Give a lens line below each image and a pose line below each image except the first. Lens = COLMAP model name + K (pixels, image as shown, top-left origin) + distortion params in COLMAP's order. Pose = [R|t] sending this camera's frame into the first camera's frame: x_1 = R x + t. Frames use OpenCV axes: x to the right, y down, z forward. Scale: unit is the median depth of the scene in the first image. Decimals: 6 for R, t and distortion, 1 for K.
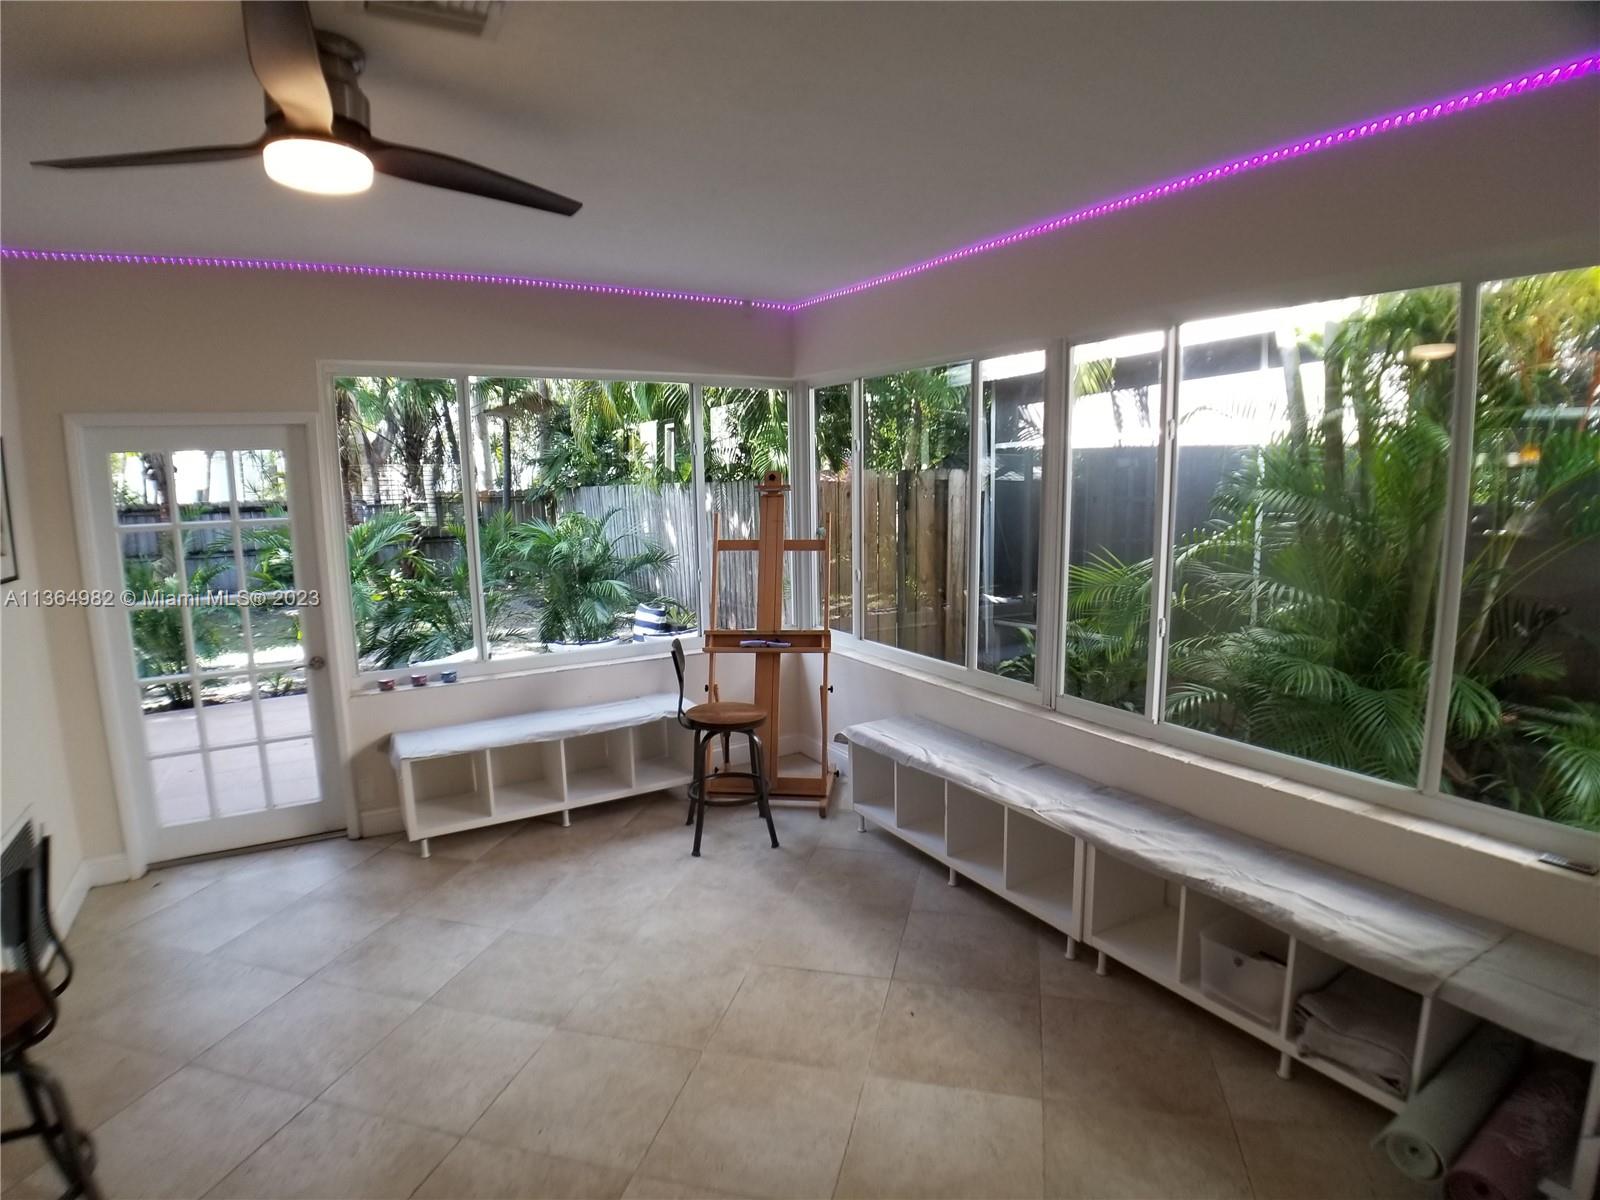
lens RADIAL K [[866.6, 0, 800.0], [0, 866.6, 600.0], [0, 0, 1]] dist [-0.056372, -0.001967]
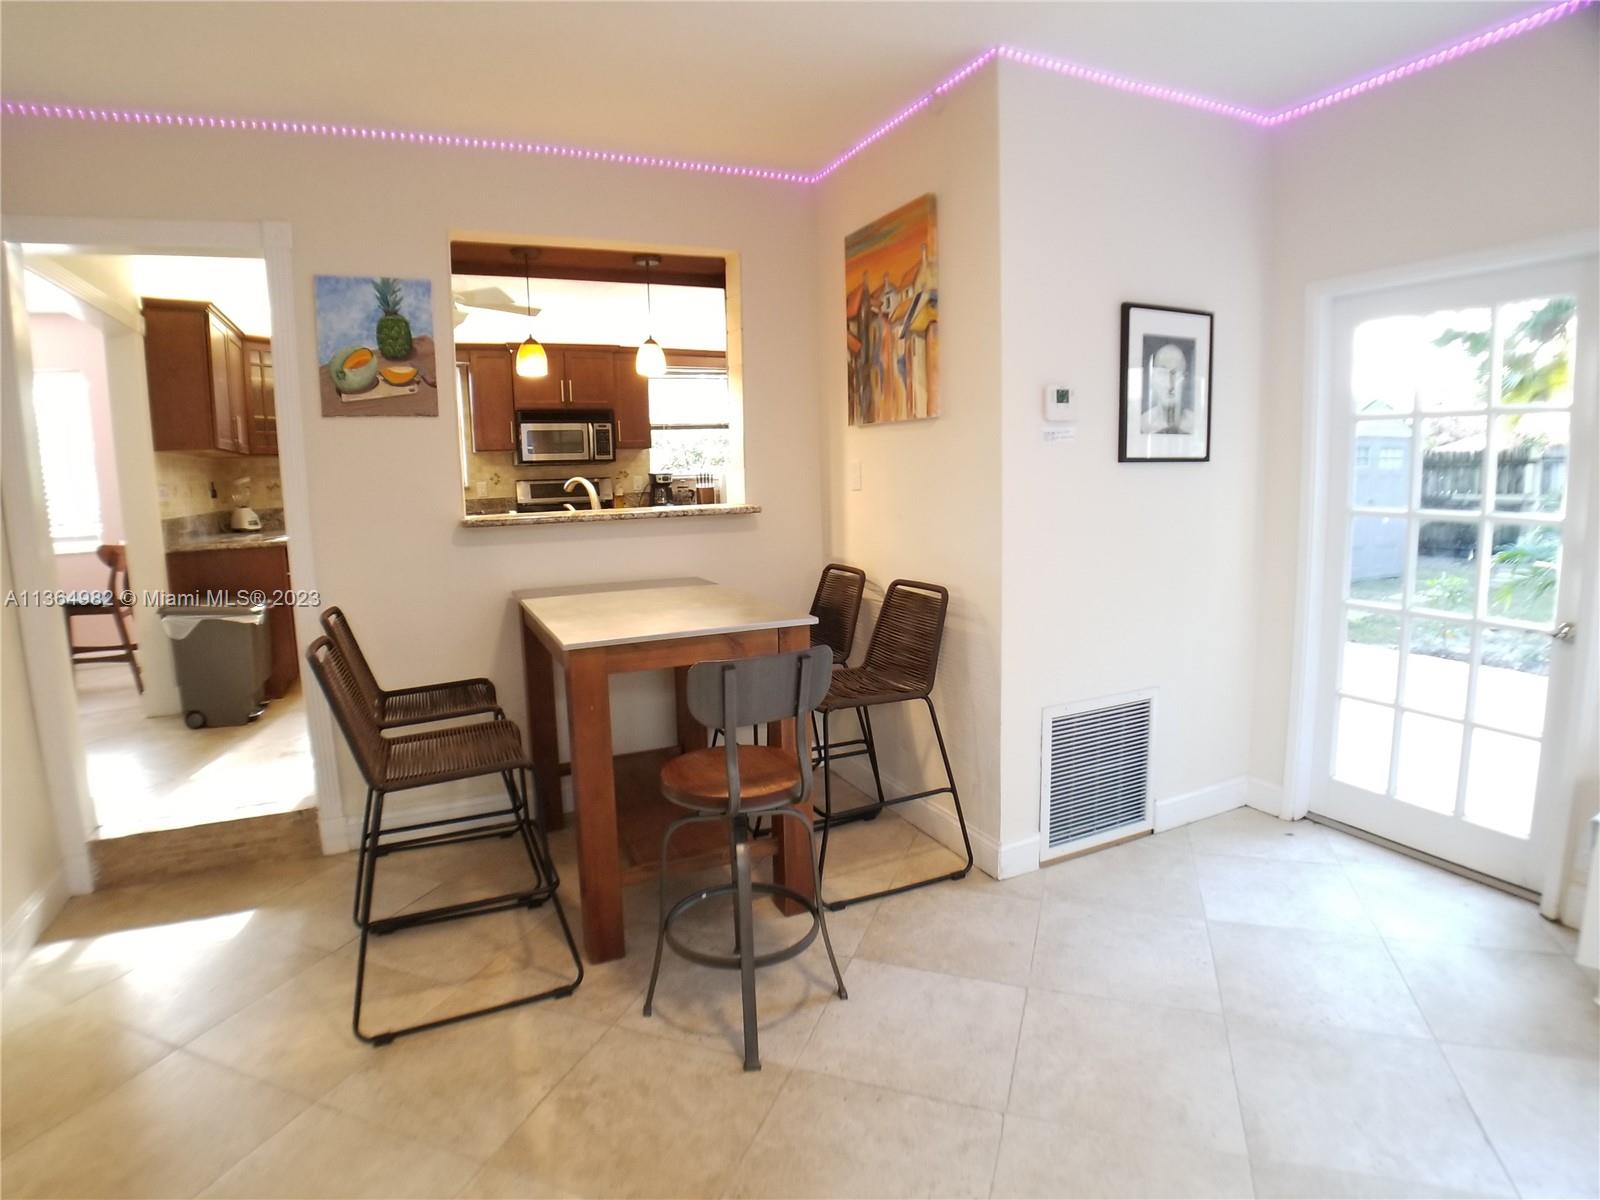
lens RADIAL K [[866.6, 0, 800.0], [0, 866.6, 600.0], [0, 0, 1]] dist [-0.056372, -0.001967]
pose [[-0.072269, 0.166255, -0.983431, 0.075554], [-0.114227, 0.978142, 0.173755, 0.011328], [0.990823, 0.124891, -0.051699, 0.482643]]
